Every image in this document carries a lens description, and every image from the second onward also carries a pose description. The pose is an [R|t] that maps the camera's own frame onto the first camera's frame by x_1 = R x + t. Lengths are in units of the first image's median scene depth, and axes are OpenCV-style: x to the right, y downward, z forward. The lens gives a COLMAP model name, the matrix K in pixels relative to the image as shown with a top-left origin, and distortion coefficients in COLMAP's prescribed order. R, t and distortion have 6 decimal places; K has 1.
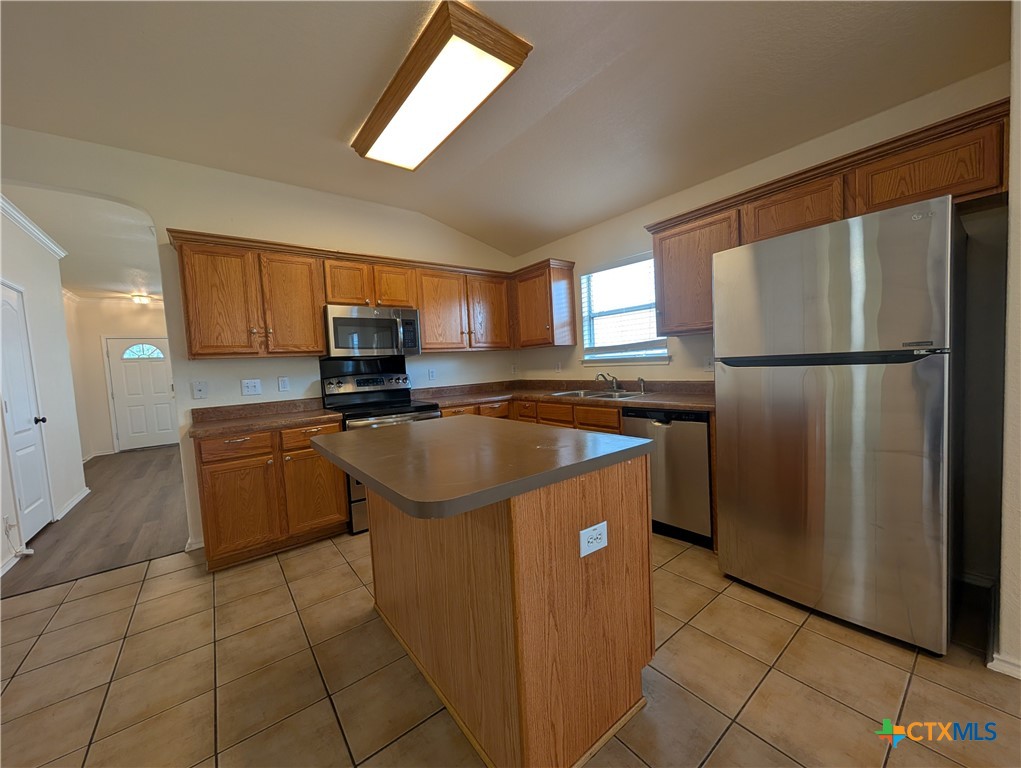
lens RADIAL K [[386.8, 0, 512.8], [0, 386.8, 385.1], [0, 0, 1]] dist [0.000184, 0.000230]
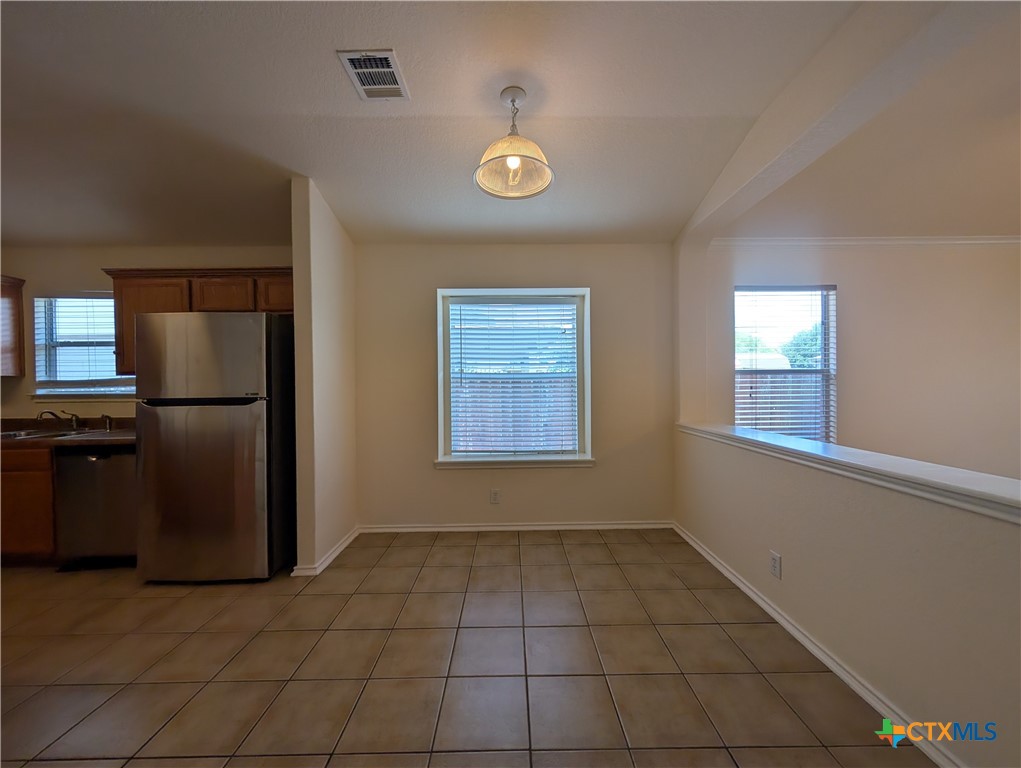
lens RADIAL K [[386.8, 0, 512.8], [0, 386.8, 385.1], [0, 0, 1]] dist [0.000184, 0.000230]
pose [[0.609781, 0.041108, 0.791503, 0.197191], [0.025418, 0.997126, -0.071370, 0.002301], [-0.792162, 0.063639, 0.606984, -0.467004]]
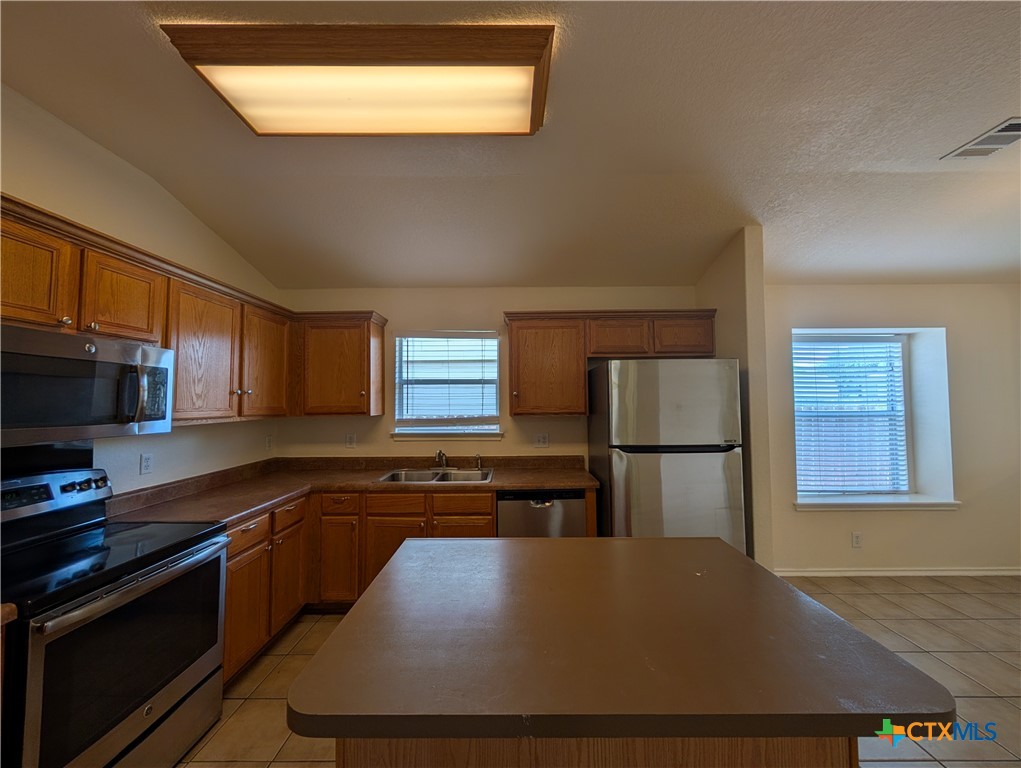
lens RADIAL K [[386.8, 0, 512.8], [0, 386.8, 385.1], [0, 0, 1]] dist [0.000184, 0.000230]
pose [[0.618843, 0.080387, 0.781391, -0.435700], [0.020610, 0.992746, -0.118453, -0.083491], [-0.785245, 0.089408, 0.612697, 0.342228]]
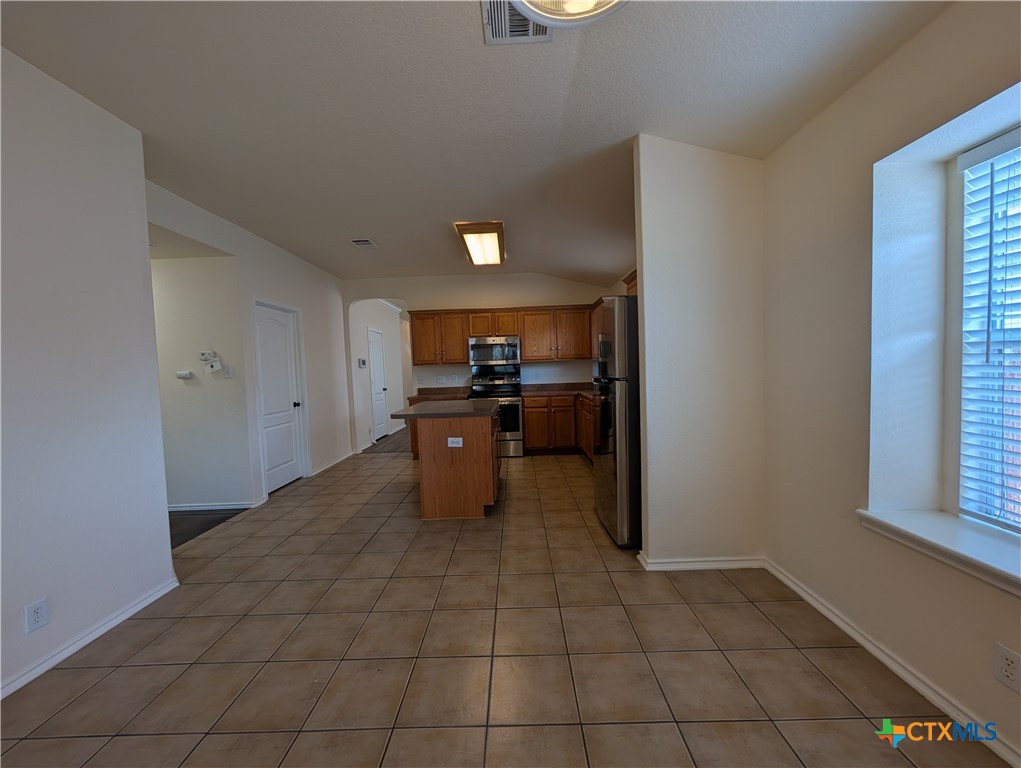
lens RADIAL K [[386.8, 0, 512.8], [0, 386.8, 385.1], [0, 0, 1]] dist [0.000184, 0.000230]
pose [[0.783542, 0.053697, -0.619014, 0.904691], [-0.042201, 0.998557, 0.033203, -0.049027], [0.619904, 0.000107, 0.784678, -0.372919]]
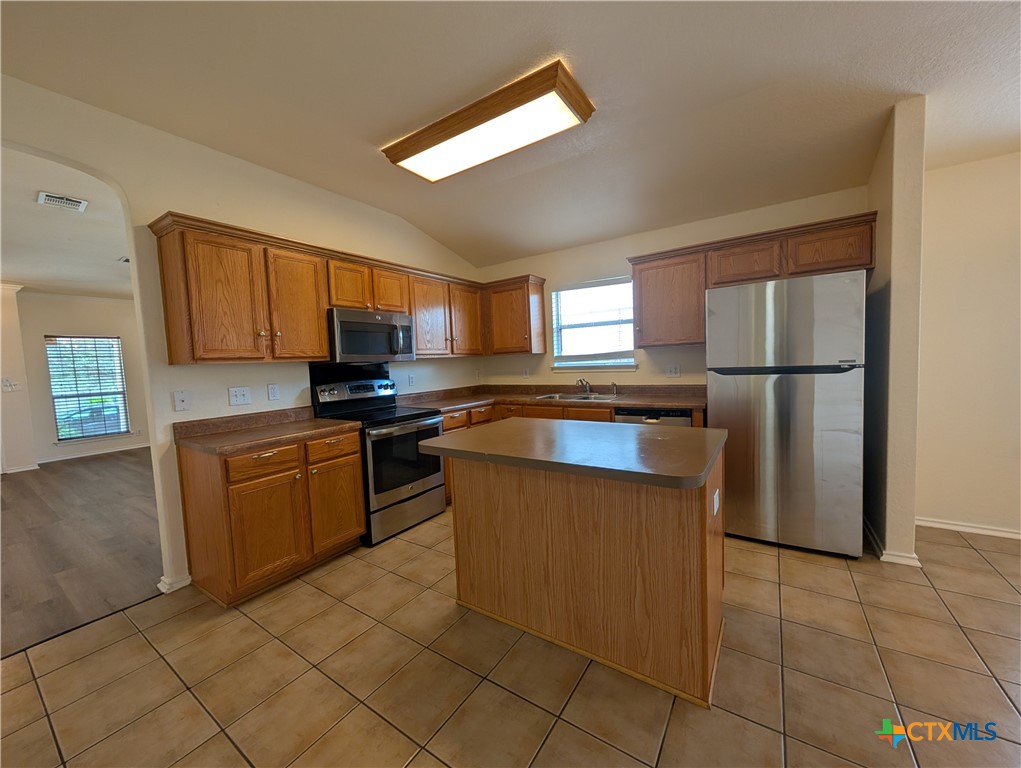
lens RADIAL K [[386.8, 0, 512.8], [0, 386.8, 385.1], [0, 0, 1]] dist [0.000184, 0.000230]
pose [[0.949666, -0.008203, 0.313158, -0.368371], [0.011168, 0.999908, -0.007675, -0.006143], [-0.313066, 0.010786, 0.949670, -0.034152]]
